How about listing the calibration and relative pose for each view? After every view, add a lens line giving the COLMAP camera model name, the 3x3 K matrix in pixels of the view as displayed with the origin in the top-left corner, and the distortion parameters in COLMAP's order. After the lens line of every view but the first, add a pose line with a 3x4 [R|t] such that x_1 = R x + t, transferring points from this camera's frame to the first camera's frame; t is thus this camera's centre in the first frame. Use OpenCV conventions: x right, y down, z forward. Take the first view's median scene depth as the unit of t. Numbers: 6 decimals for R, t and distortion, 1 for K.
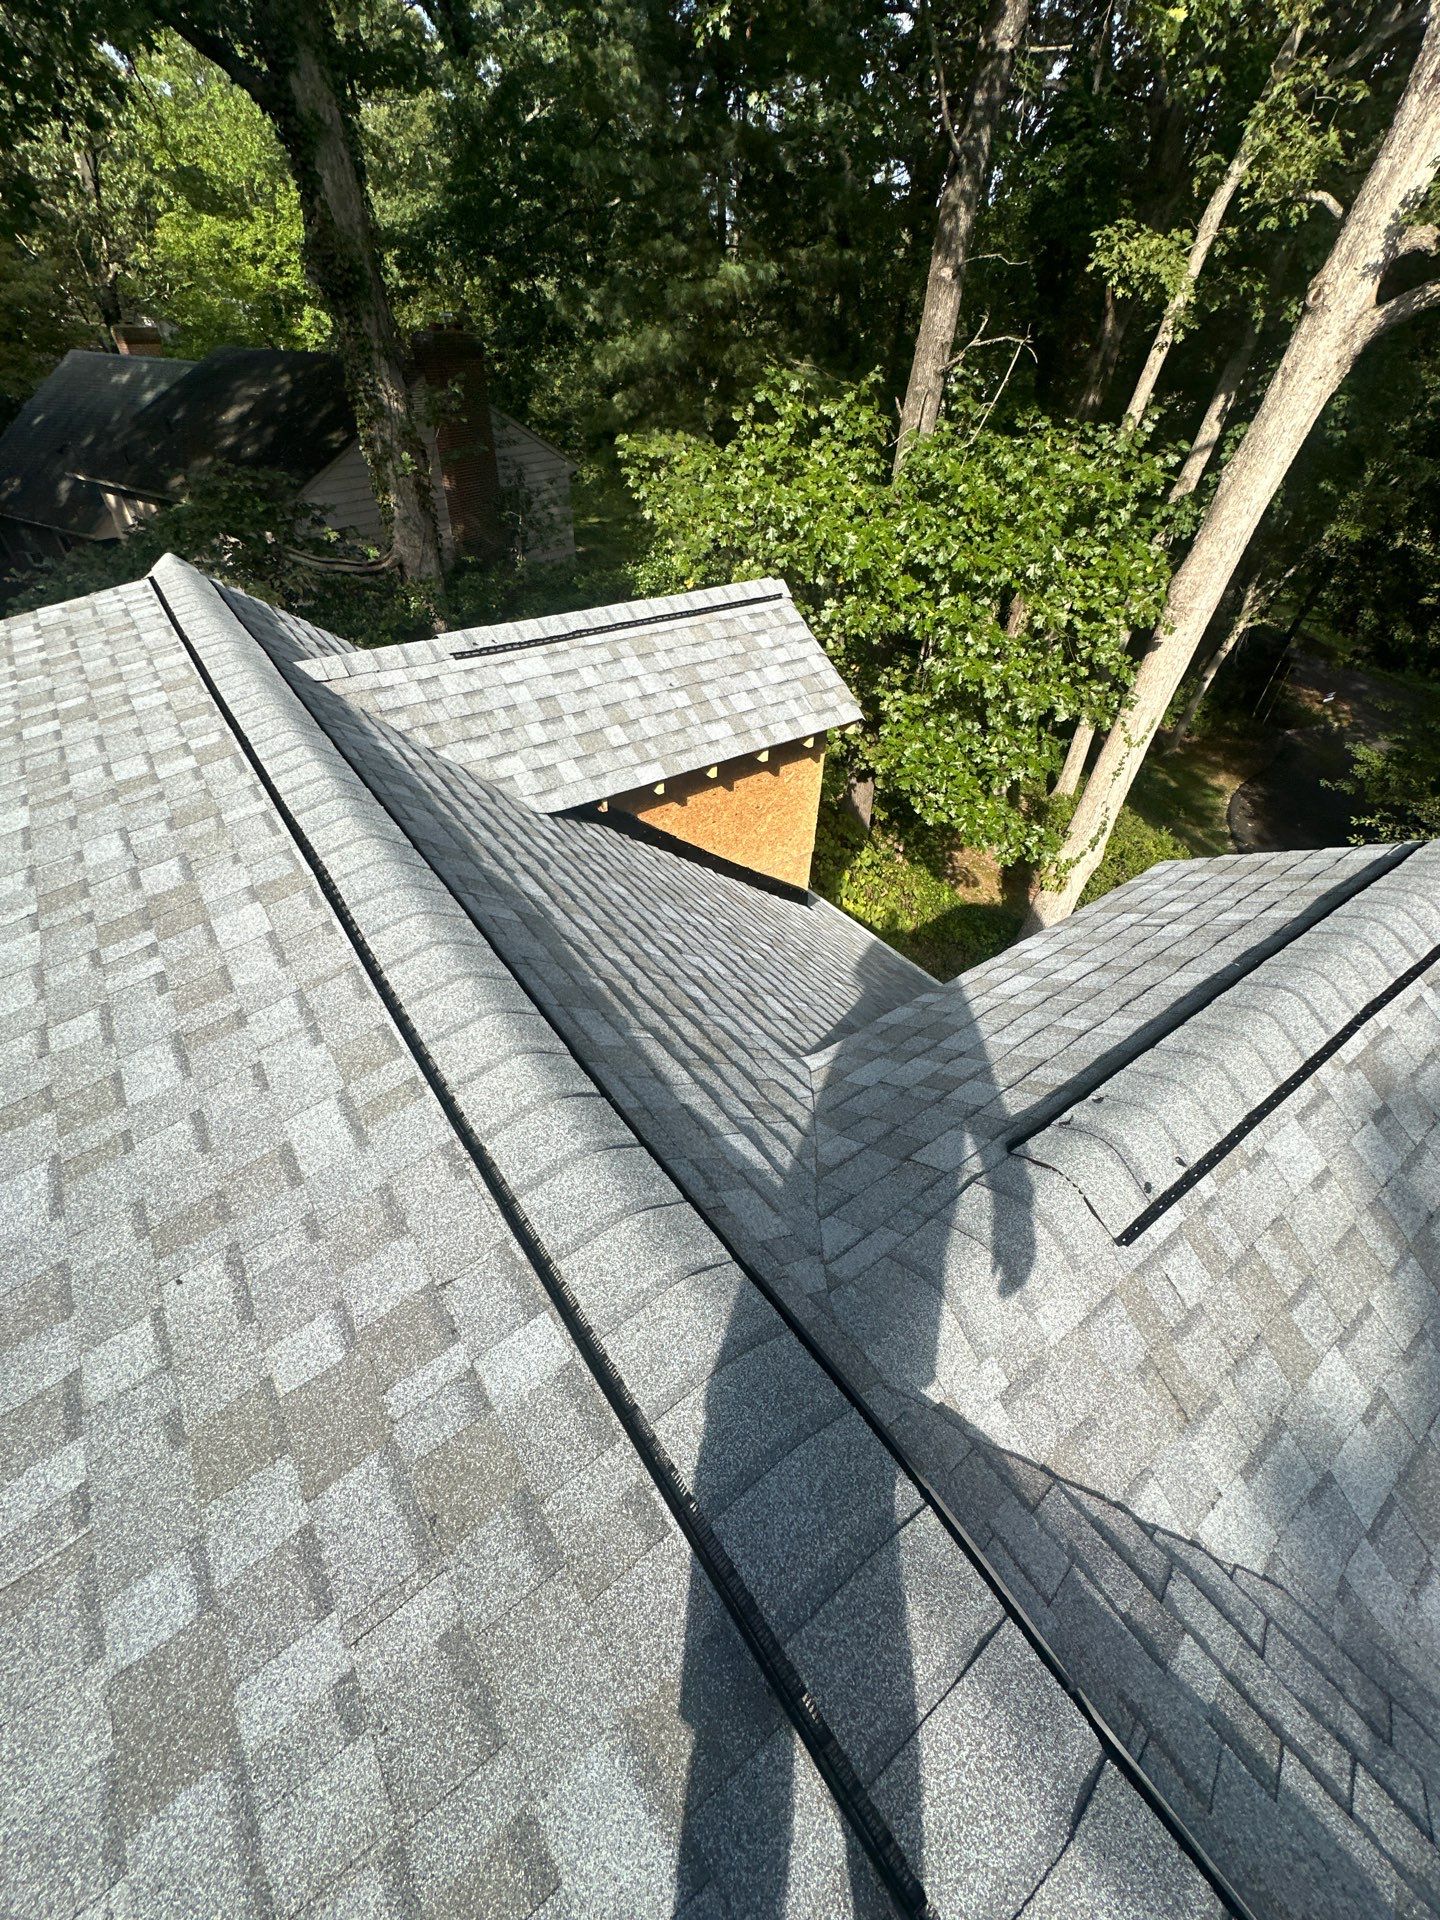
lens RADIAL K [[769.9, 0, 724.3], [0, 769.9, 963.2], [0, 0, 1]] dist [-0.004056, 0.000709]
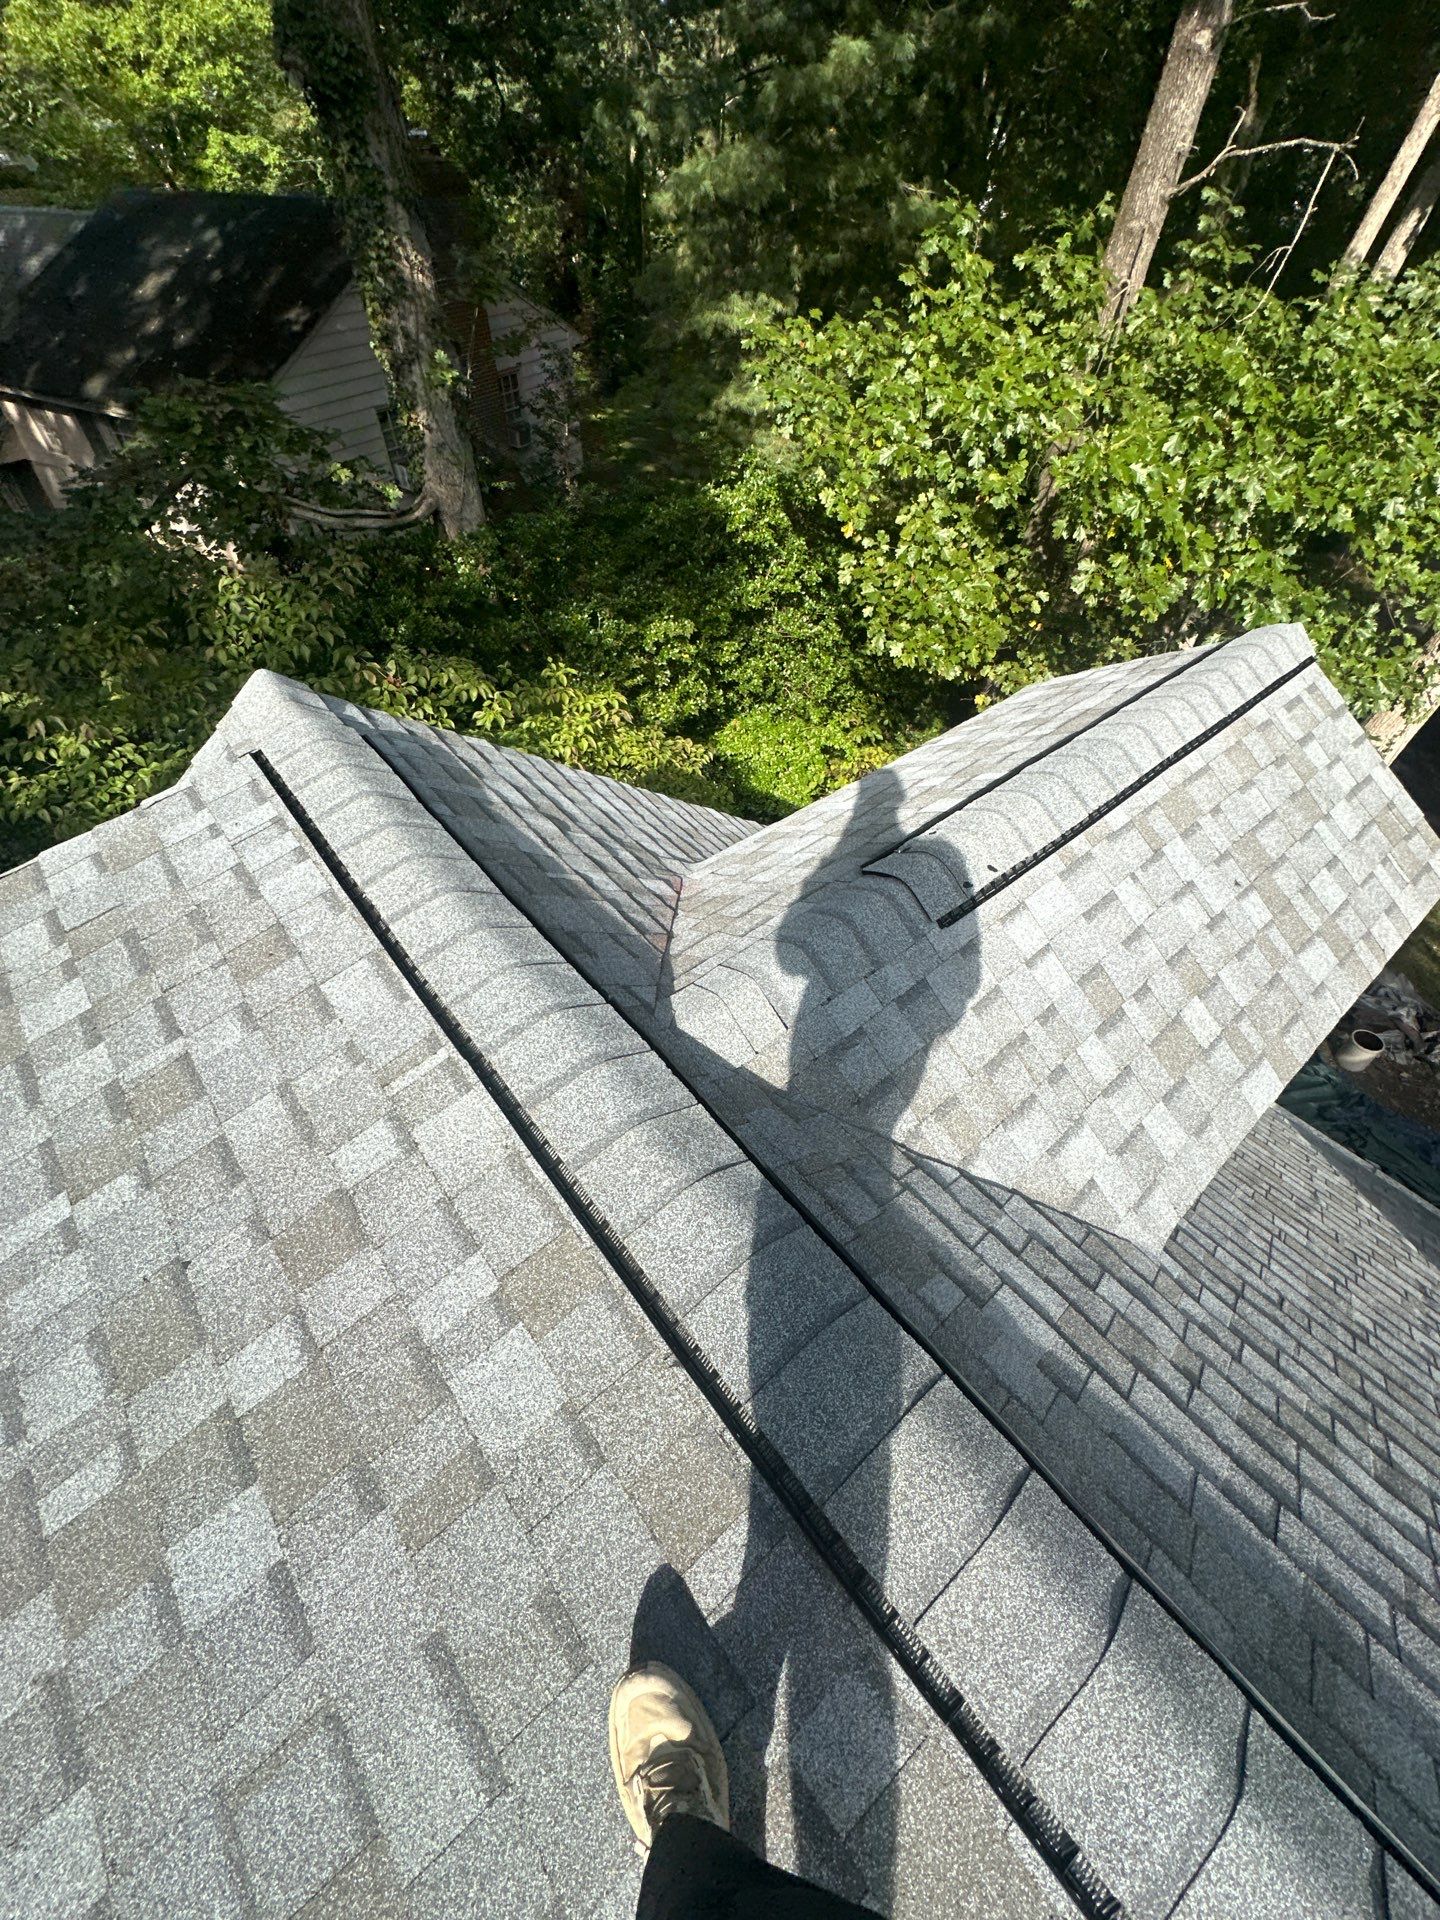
lens RADIAL K [[759.1, 0, 720.8], [0, 759.1, 954.6], [0, 0, 1]] dist [-0.003980, 0.000736]
pose [[0.997814, -0.061711, 0.023634, -0.244936], [0.058074, 0.989549, 0.131983, -0.219891], [-0.031532, -0.130322, 0.990970, 0.257710]]
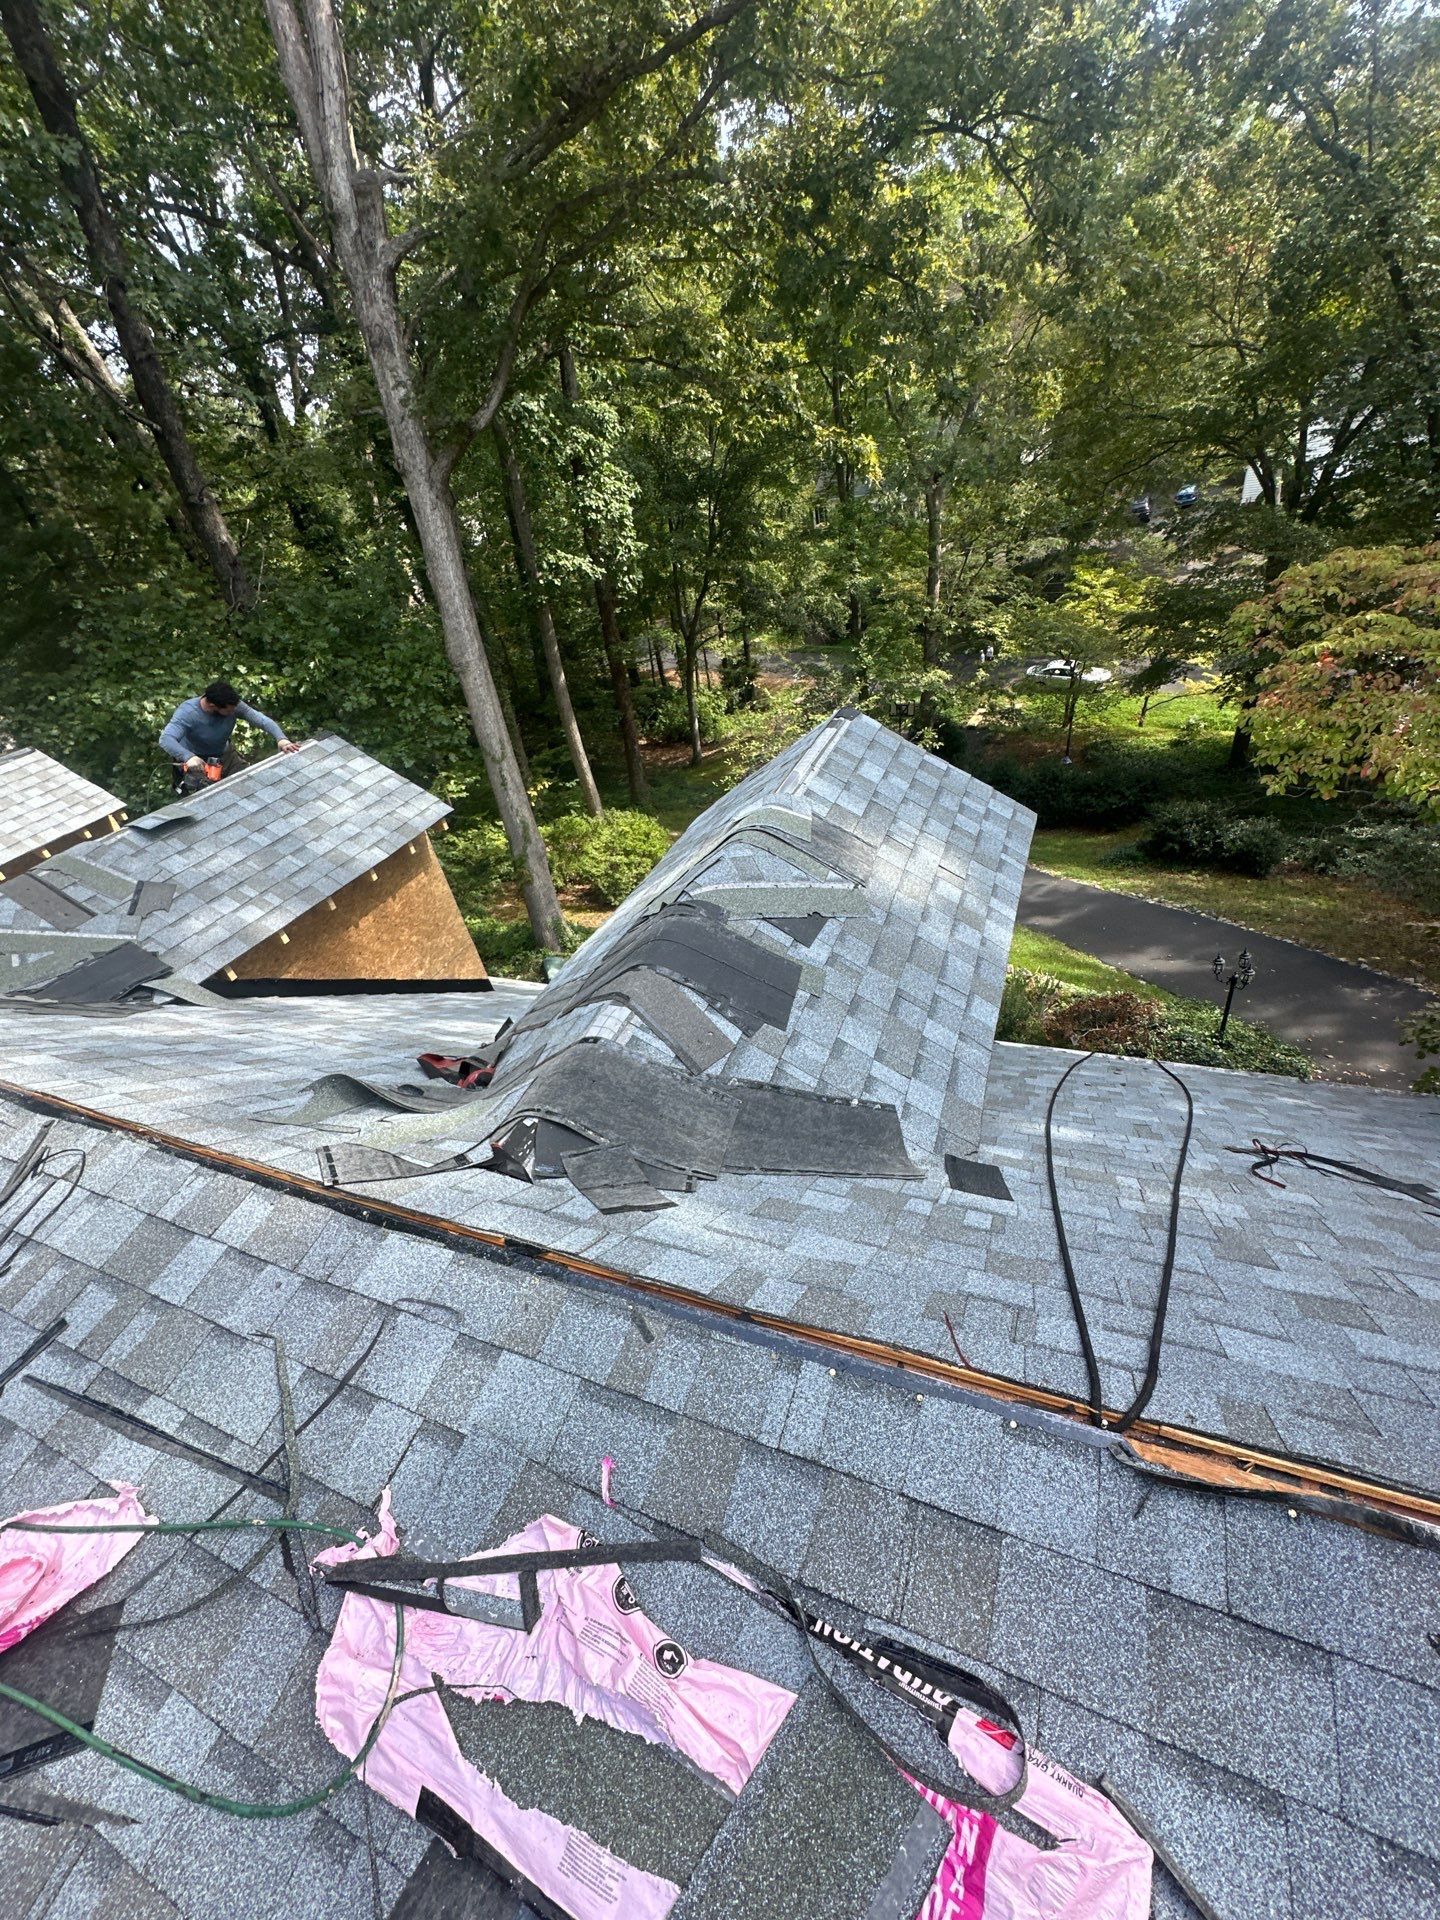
lens RADIAL K [[771.8, 0, 716.0], [0, 771.8, 959.4], [0, 0, 1]] dist [-0.001505, 0.001277]
pose [[0.840844, -0.436423, 0.320181, 0.310180], [0.476348, 0.877546, -0.054825, 0.322335], [-0.257047, 0.198617, 0.945769, -0.358658]]
